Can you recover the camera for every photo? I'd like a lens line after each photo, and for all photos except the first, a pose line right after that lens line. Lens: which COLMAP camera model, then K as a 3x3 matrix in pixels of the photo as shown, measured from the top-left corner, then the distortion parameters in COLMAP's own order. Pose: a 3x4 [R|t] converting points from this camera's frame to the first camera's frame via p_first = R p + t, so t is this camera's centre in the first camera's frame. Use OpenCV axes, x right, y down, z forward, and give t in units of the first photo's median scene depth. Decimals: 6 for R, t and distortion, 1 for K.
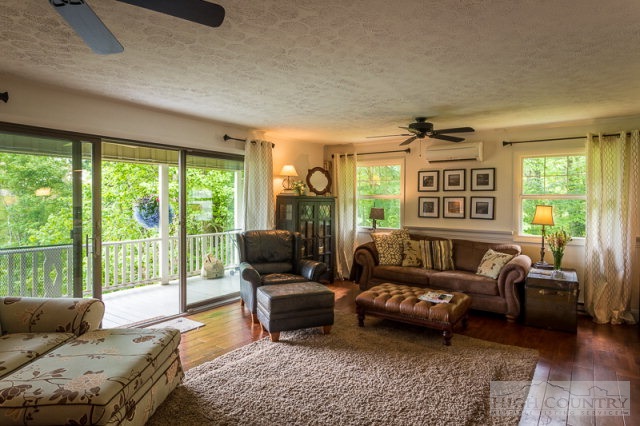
lens RADIAL K [[376.3, 0, 319.6], [0, 376.3, 208.6], [0, 0, 1]] dist [-0.008120, 0.006320]
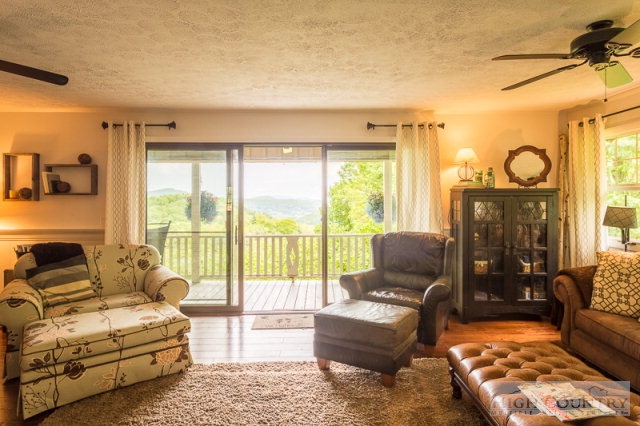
lens RADIAL K [[376.3, 0, 327.8], [0, 376.3, 195.1], [0, 0, 1]] dist [-0.008120, 0.006320]
pose [[0.606700, -0.012044, -0.794840, 0.373636], [-0.009103, 0.999714, -0.022096, -0.002485], [0.794879, 0.020641, 0.606417, 0.353786]]
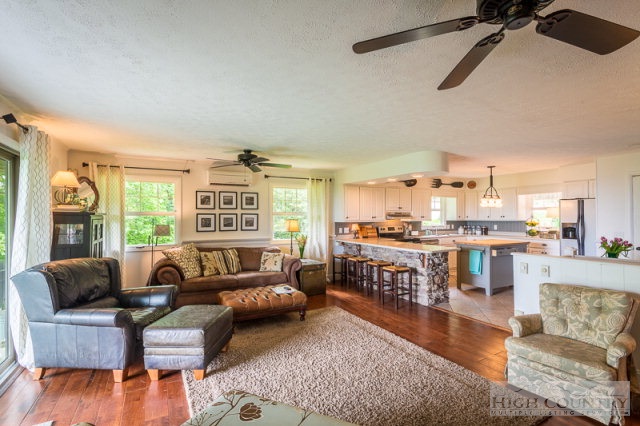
lens RADIAL K [[309.4, 0, 325.8], [0, 309.4, 213.9], [0, 0, 1]] dist [0.004205, 0.000216]
pose [[0.421038, 0.000864, 0.907043, -0.457804], [0.024789, 0.999615, -0.012459, -0.010622], [-0.906704, 0.027730, 0.420854, 0.293199]]
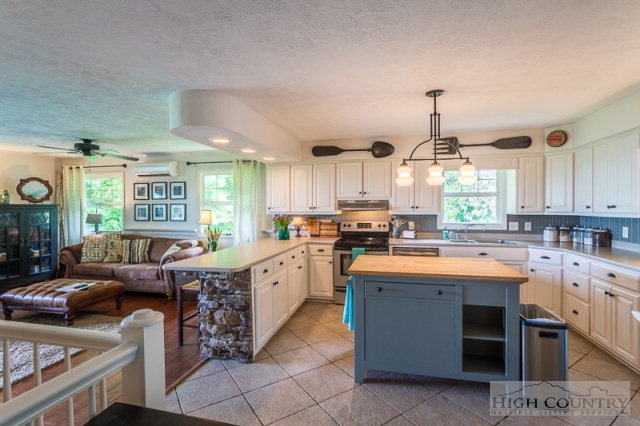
lens RADIAL K [[305.2, 0, 324.5], [0, 305.2, 211.0], [0, 0, 1]] dist [0.007287, 0.000859]
pose [[0.919354, -0.014953, 0.393146, 0.489117], [0.017258, 0.999848, -0.002329, 0.004560], [-0.393052, 0.008926, 0.919473, -0.171991]]
